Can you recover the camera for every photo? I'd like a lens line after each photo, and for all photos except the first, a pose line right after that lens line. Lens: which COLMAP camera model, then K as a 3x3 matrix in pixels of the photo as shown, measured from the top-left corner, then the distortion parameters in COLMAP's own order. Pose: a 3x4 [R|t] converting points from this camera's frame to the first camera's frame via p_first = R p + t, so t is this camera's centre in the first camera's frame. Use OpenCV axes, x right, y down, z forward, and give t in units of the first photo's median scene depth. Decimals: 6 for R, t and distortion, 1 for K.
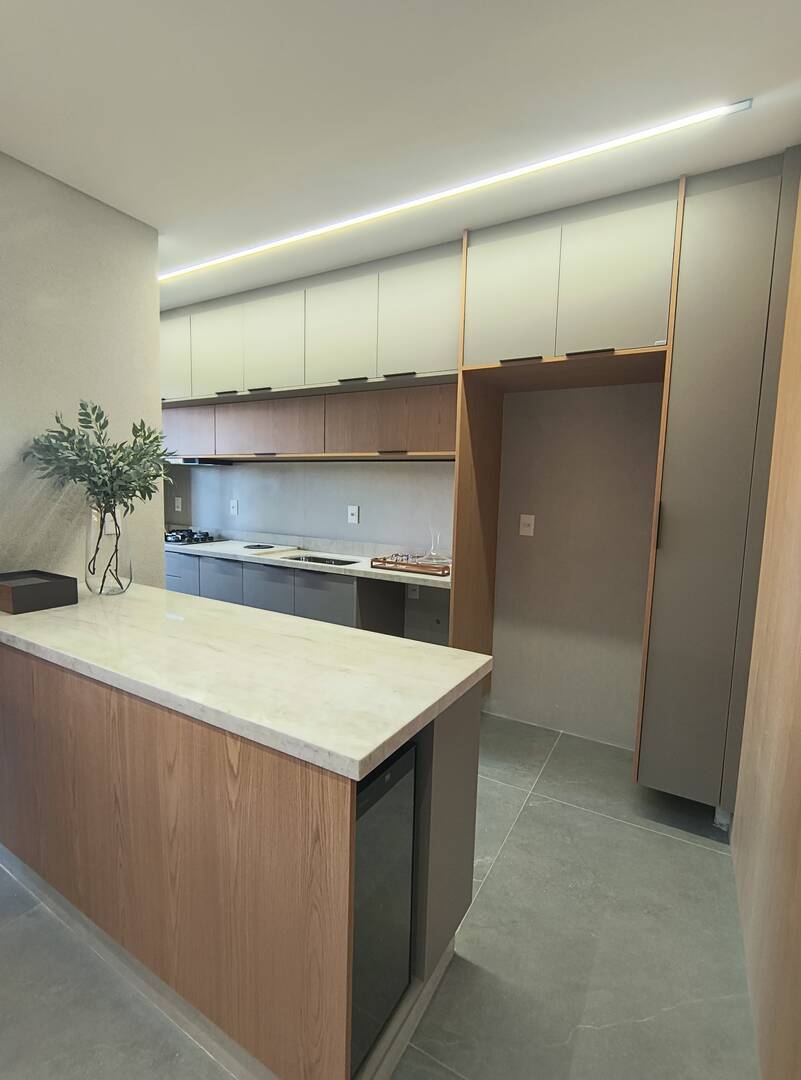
lens RADIAL K [[498.3, 0, 400.5], [0, 498.3, 540.0], [0, 0, 1]] dist [-0.003378, -0.000571]
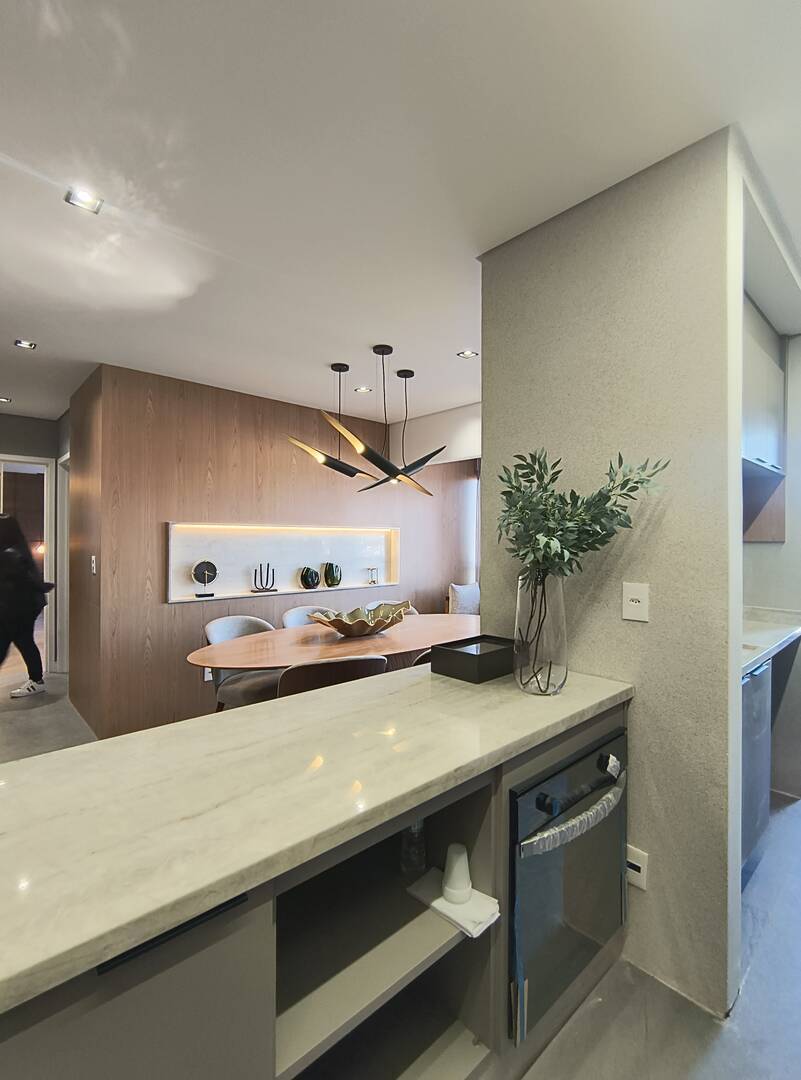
lens RADIAL K [[498.3, 0, 400.5], [0, 498.3, 540.0], [0, 0, 1]] dist [-0.003378, -0.000571]
pose [[-0.288531, -0.027937, -0.957063, 0.125923], [-0.112398, 0.993651, 0.004881, -0.061449], [0.950851, 0.108980, -0.289839, 0.588398]]
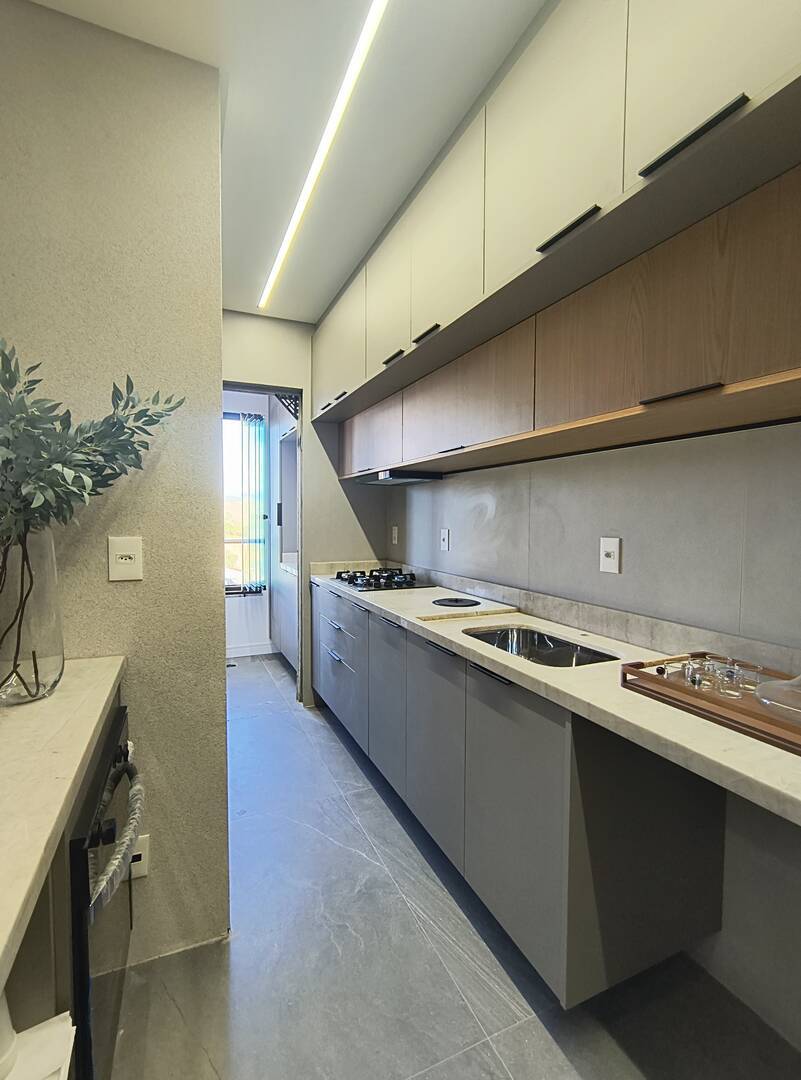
lens RADIAL K [[499.9, 0, 405.4], [0, 499.9, 541.0], [0, 0, 1]] dist [0.000219, -0.000083]
pose [[0.816960, 0.008491, -0.576632, 0.027821], [-0.045731, 0.997697, -0.050099, -0.030726], [0.574878, 0.067299, 0.815467, 0.470323]]
